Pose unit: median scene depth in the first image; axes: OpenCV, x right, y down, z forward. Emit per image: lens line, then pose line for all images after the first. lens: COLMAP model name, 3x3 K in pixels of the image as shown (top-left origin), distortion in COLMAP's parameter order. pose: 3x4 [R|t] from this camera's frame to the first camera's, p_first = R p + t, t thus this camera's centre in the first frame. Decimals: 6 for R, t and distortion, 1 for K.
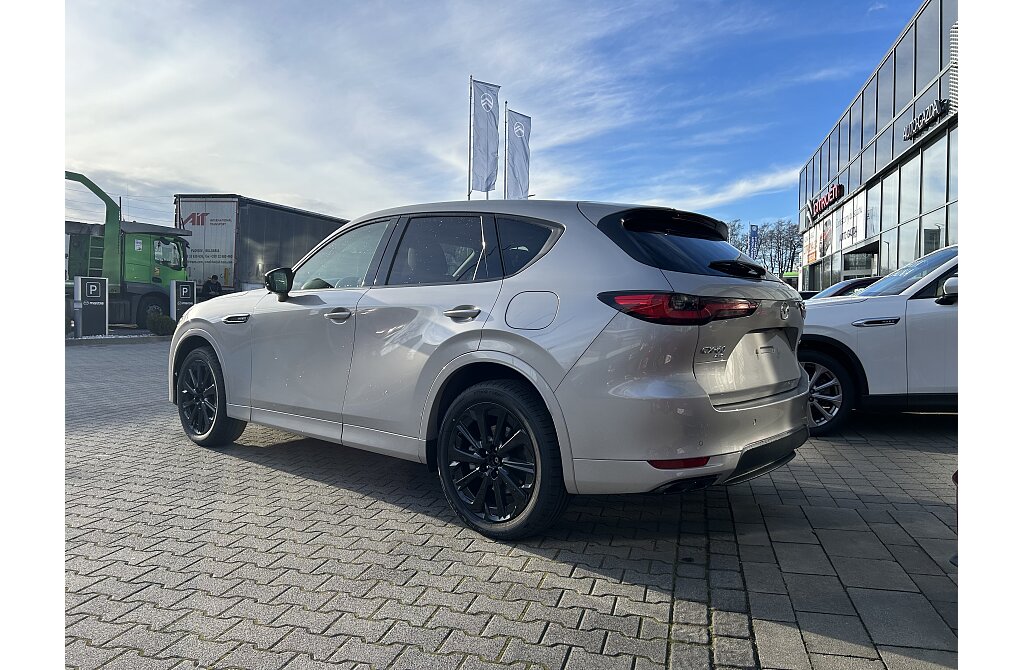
lens RADIAL K [[804.7, 0, 512.0], [0, 804.7, 335.0], [0, 0, 1]] dist [0.068965, -0.002704]
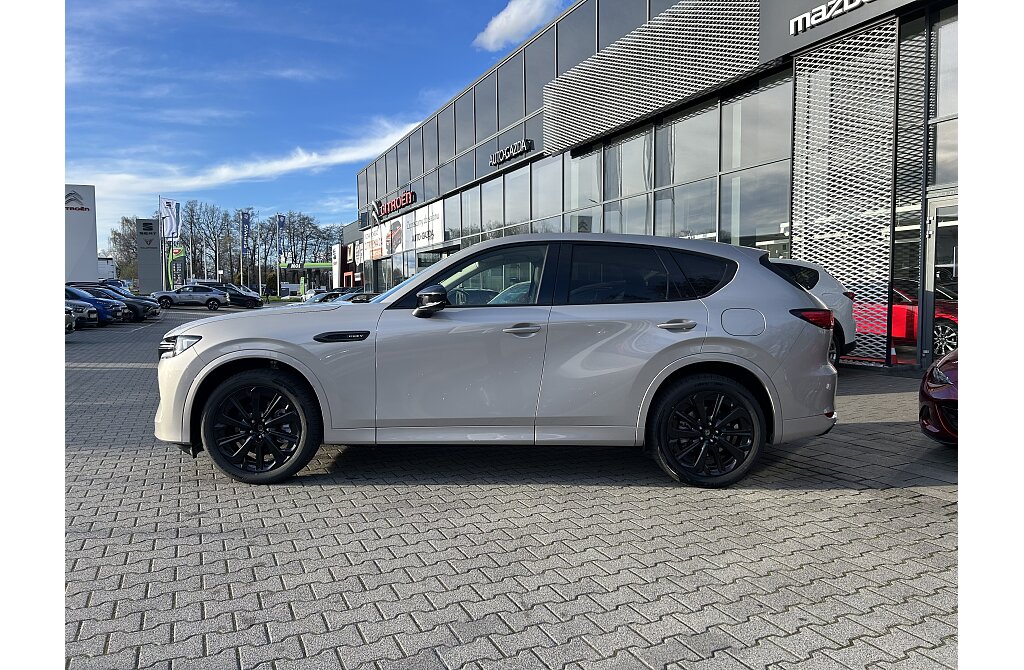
lens RADIAL K [[846.5, 0, 512.0], [0, 846.5, 335.0], [0, 0, 1]] dist [-0.000482, -0.004546]
pose [[0.671244, -0.044943, 0.739873, -0.250639], [0.026698, 0.998978, 0.036461, -0.013768], [-0.740755, -0.004721, 0.671758, 0.053948]]
